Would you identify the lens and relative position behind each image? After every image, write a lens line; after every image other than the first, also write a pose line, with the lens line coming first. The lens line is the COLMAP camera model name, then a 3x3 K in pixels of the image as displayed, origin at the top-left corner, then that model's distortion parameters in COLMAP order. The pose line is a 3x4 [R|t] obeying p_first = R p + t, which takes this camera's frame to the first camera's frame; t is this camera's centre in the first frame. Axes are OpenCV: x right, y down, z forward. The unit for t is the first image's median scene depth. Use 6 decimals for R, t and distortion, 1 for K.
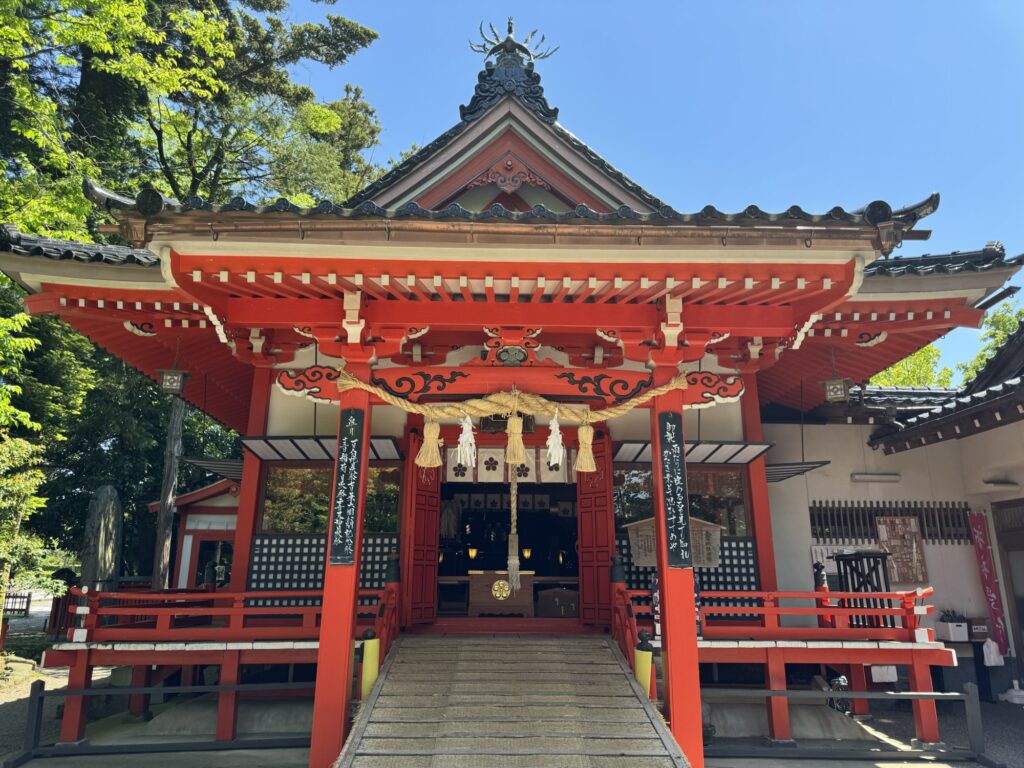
lens RADIAL K [[724.3, 0, 511.1], [0, 724.3, 383.5], [0, 0, 1]] dist [0.005331, 0.000724]
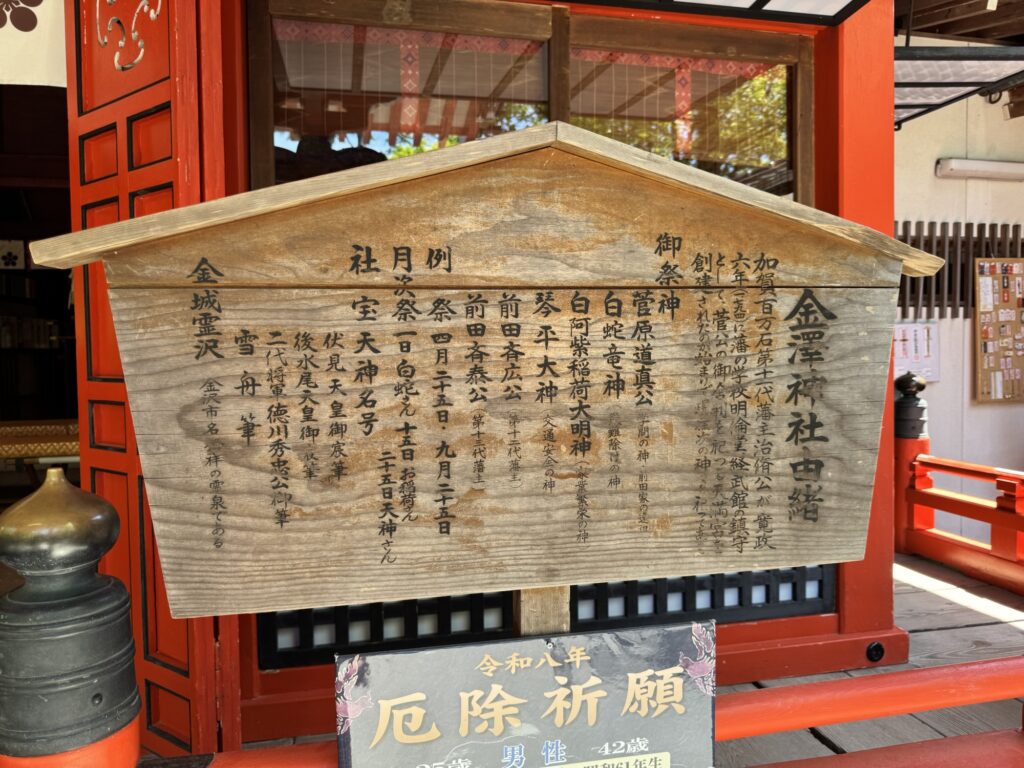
lens RADIAL K [[724.3, 0, 510.3], [0, 724.3, 384.4], [0, 0, 1]] dist [0.005331, 0.000724]
pose [[0.980280, -0.031704, 0.195054, 0.137337], [-0.031818, 0.948845, 0.314135, 0.127505], [-0.195035, -0.314146, 0.929125, 0.624110]]
